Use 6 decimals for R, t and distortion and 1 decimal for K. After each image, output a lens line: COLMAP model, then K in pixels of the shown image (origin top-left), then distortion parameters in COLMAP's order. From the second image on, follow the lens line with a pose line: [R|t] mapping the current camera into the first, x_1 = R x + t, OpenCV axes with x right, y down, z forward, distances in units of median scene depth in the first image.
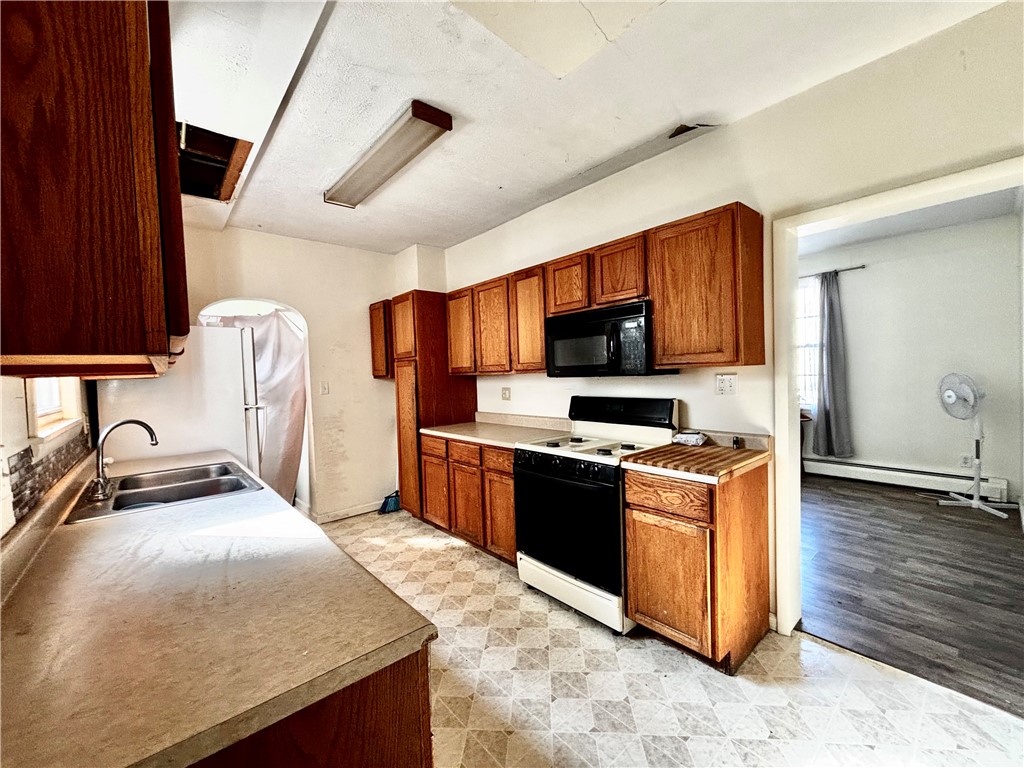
lens RADIAL K [[412.4, 0, 512.0], [0, 412.4, 384.0], [0, 0, 1]] dist [0.003298, -0.000358]
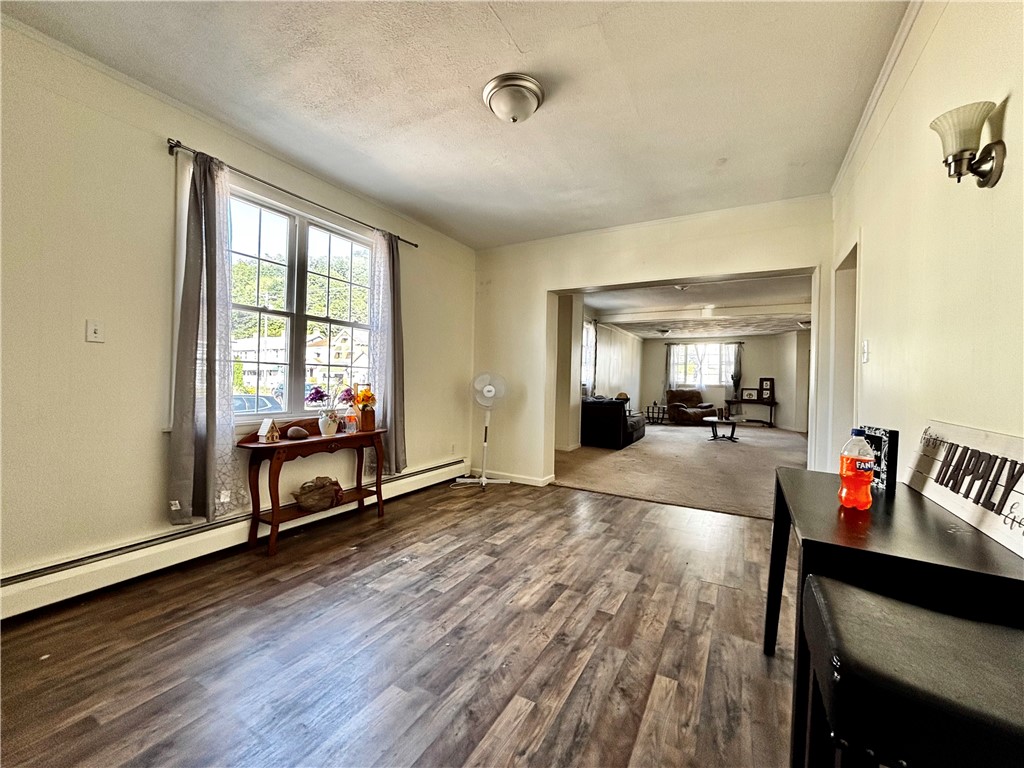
lens RADIAL K [[412.4, 0, 512.0], [0, 412.4, 384.0], [0, 0, 1]] dist [0.003298, -0.000358]
pose [[-0.325235, 0.016236, 0.945494, -0.041525], [0.012498, 0.999839, -0.012870, 0.026002], [-0.945551, 0.007631, -0.325385, 1.287383]]
